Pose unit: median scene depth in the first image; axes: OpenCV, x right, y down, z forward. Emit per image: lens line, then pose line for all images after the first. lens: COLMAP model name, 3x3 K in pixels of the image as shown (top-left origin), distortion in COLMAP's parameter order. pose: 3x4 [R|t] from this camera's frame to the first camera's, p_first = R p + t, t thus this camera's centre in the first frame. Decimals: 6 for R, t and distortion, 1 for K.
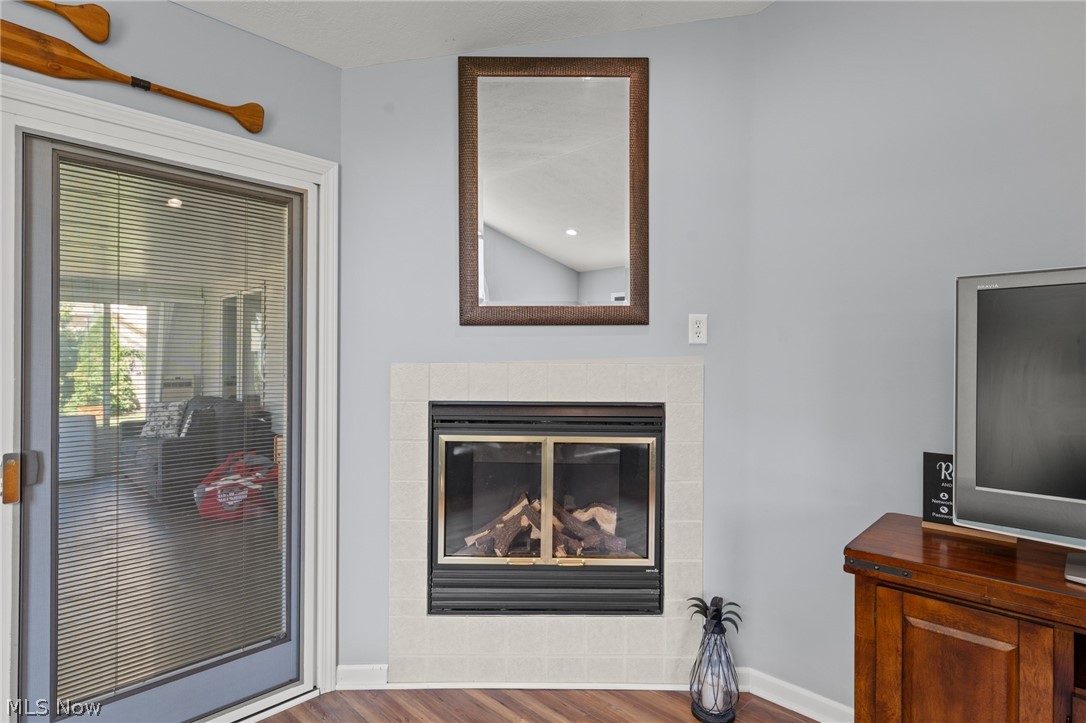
lens RADIAL K [[564.3, 0, 551.4], [0, 564.3, 362.4], [0, 0, 1]] dist [0.002238, -0.000490]
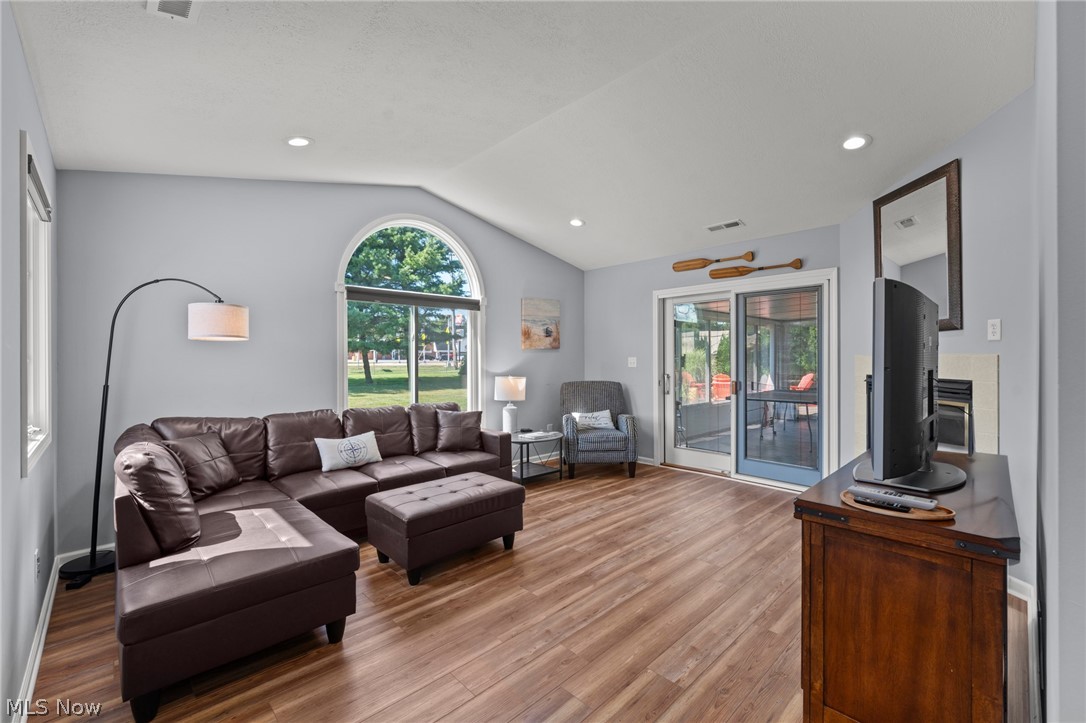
lens RADIAL K [[452.6, 0, 545.8], [0, 452.6, 360.2], [0, 0, 1]] dist [-0.007975, 0.002051]
pose [[-0.034892, -0.002464, -0.999388, 1.435195], [-0.003119, 0.999992, -0.002357, 0.023583], [0.999386, 0.003035, -0.034899, -0.091168]]
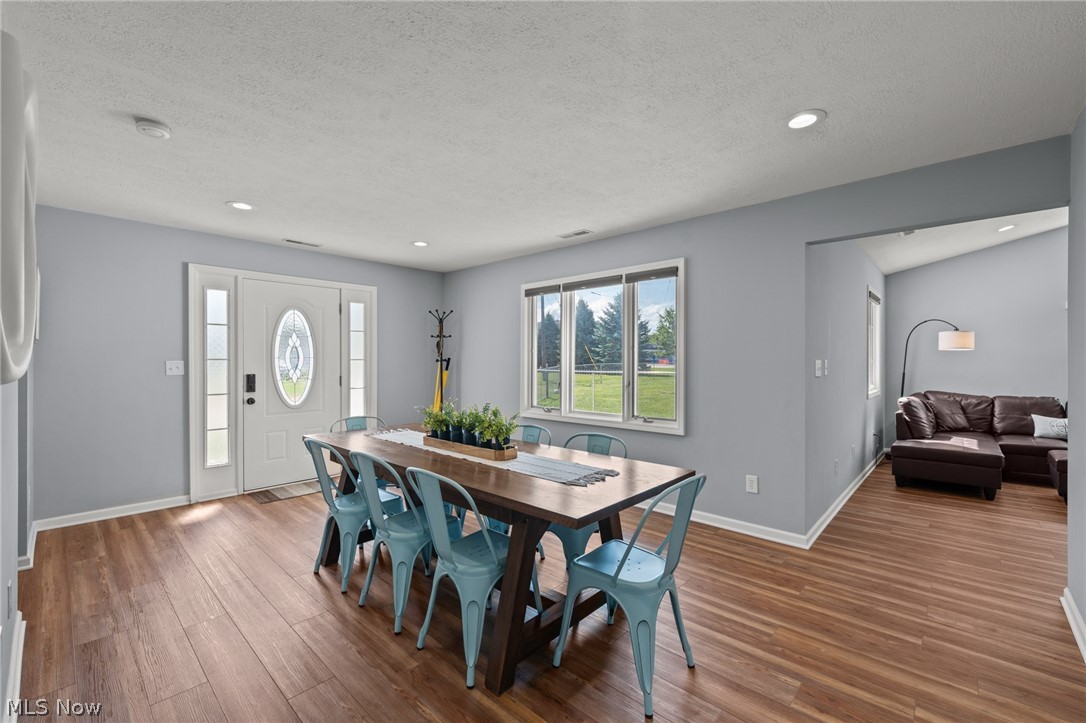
lens RADIAL K [[452.6, 0, 550.1], [0, 452.6, 363.4], [0, 0, 1]] dist [-0.007975, 0.002051]
pose [[-0.999376, -0.005038, -0.034959, 2.417086], [-0.005290, 0.999961, 0.007121, 0.031949], [0.034922, 0.007301, -0.999363, 1.247837]]
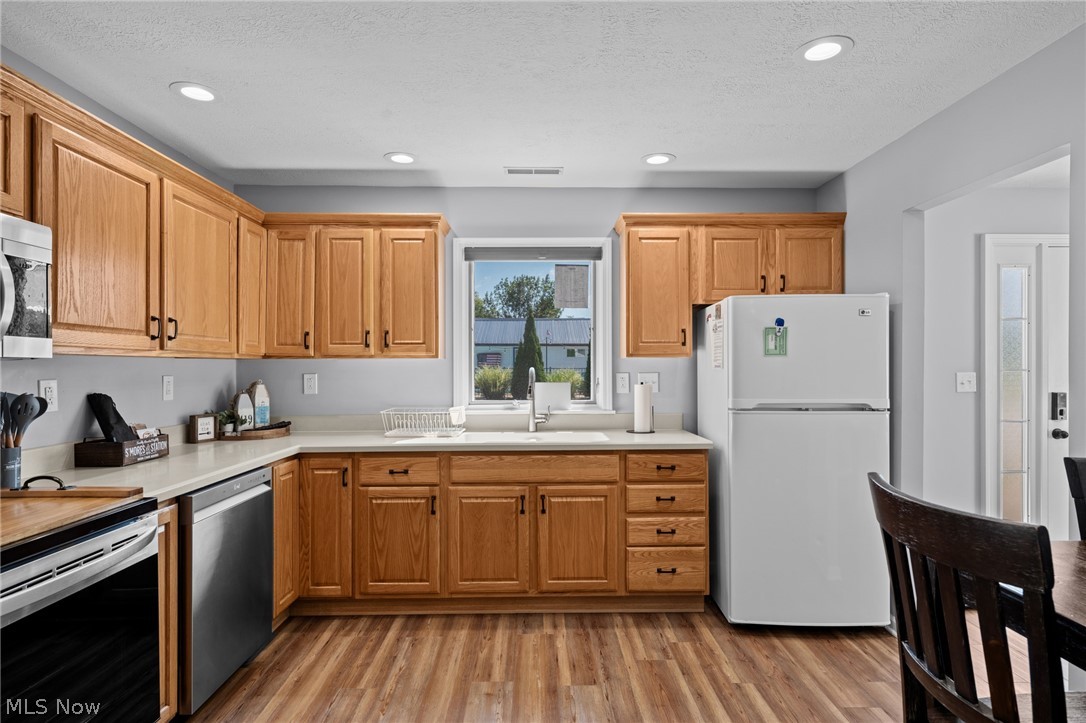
lens RADIAL K [[582.5, 0, 545.2], [0, 582.5, 368.2], [0, 0, 1]] dist [-0.002263, -0.000901]
pose [[-0.709589, -0.003702, 0.704606, 3.511901], [0.000897, 0.999981, 0.006157, 0.019467], [-0.704615, 0.005001, -0.709572, 1.430636]]
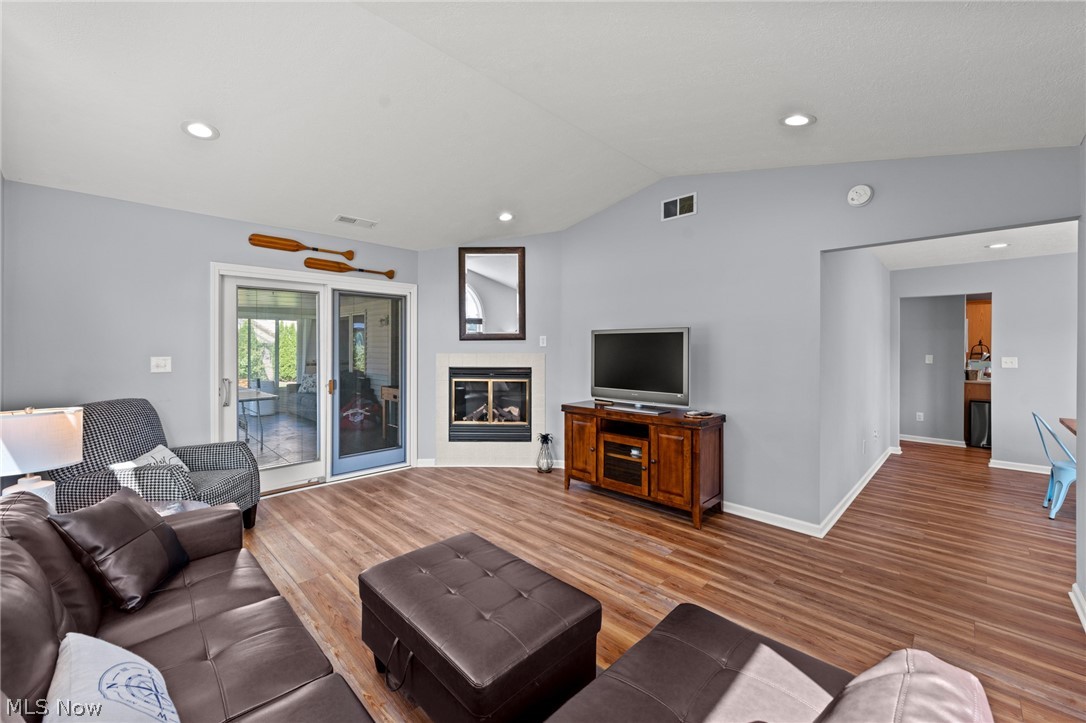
lens RADIAL K [[427.4, 0, 543.1], [0, 427.4, 349.3], [0, 0, 1]] dist [-0.002935, -0.000442]
pose [[0.999887, -0.004634, -0.014320, 0.291033], [0.004644, 0.999989, 0.000699, -0.020520], [0.014316, -0.000765, 0.999897, -1.158434]]
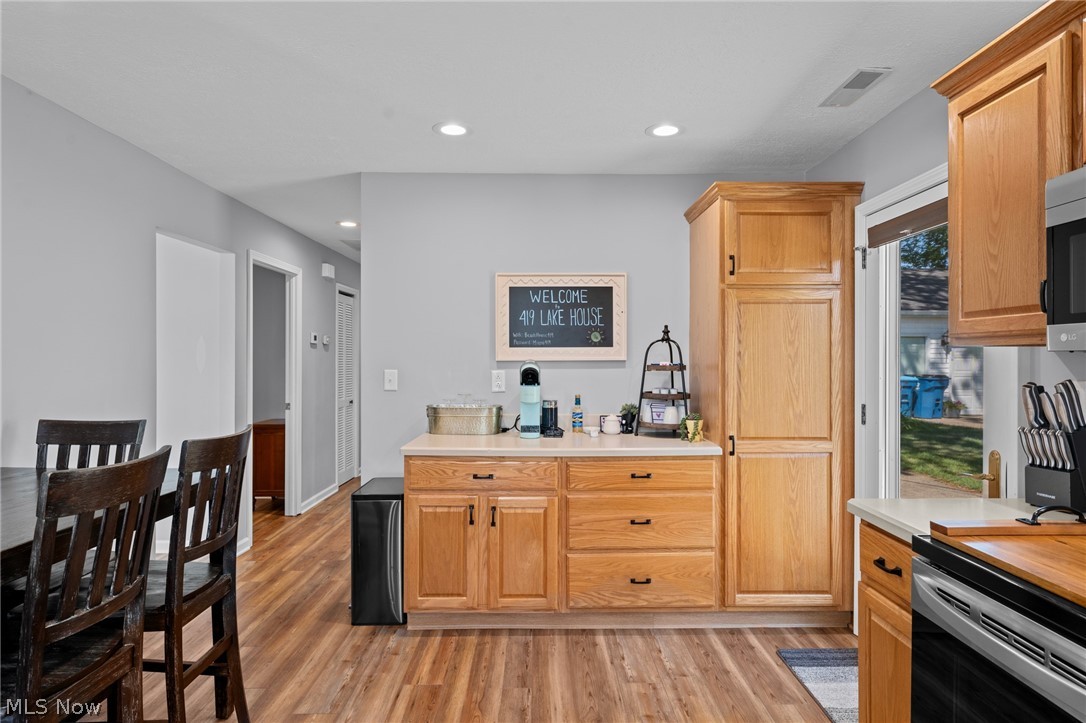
lens RADIAL K [[605.1, 0, 543.2], [0, 605.1, 358.6], [0, 0, 1]] dist [0.006910, -0.000406]
pose [[0.692636, -0.005326, -0.721268, 4.358927], [0.001438, 0.999981, -0.006003, 0.018475], [0.721286, 0.003121, 0.692630, 0.774465]]
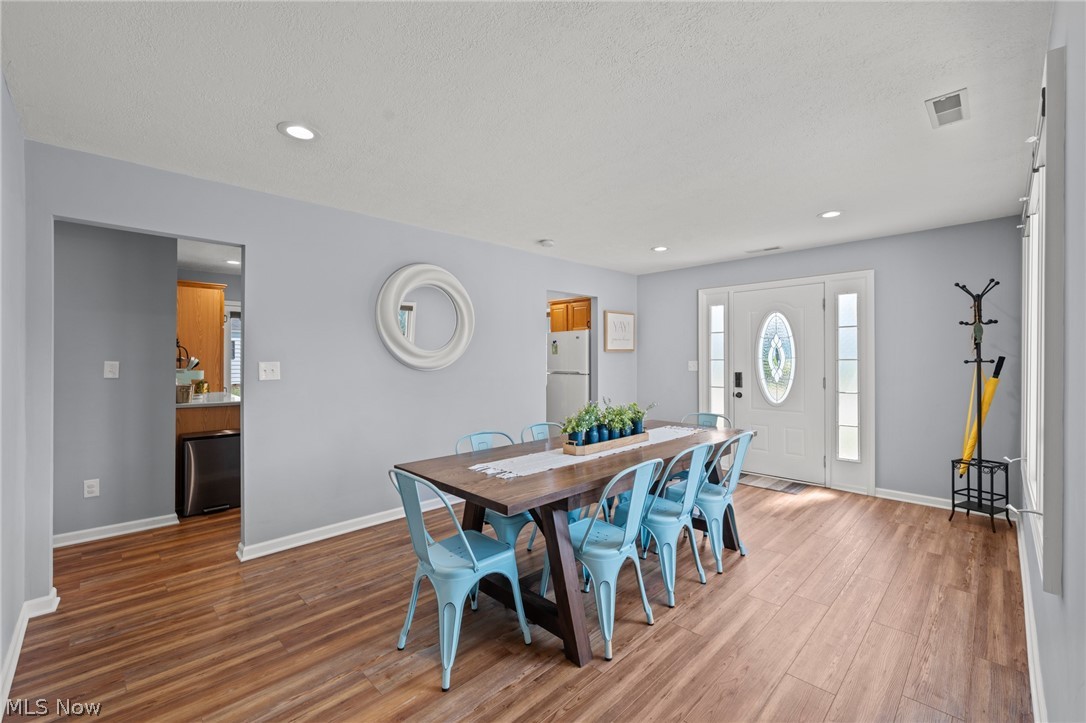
lens RADIAL K [[452.6, 0, 545.3], [0, 452.6, 358.0], [0, 0, 1]] dist [-0.007975, 0.002051]
pose [[0.014609, -0.001639, 0.999892, 1.313471], [0.001522, 0.999998, 0.001617, 0.020989], [-0.999892, 0.001499, 0.014611, 0.211489]]
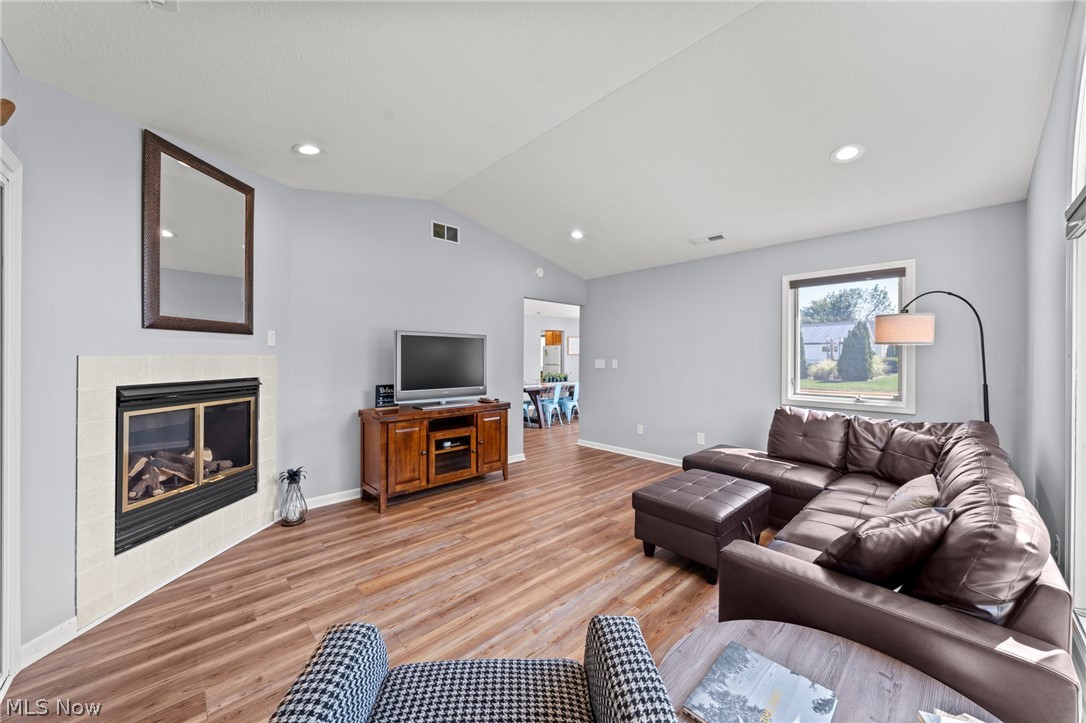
lens RADIAL K [[391.0, 0, 537.8], [0, 391.0, 358.1], [0, 0, 1]] dist [-0.005889, -0.000184]
pose [[0.059657, -0.006841, 0.998195, -1.024149], [-0.000341, 0.999976, 0.006873, -0.000646], [-0.998219, -0.000750, 0.059653, 0.007332]]
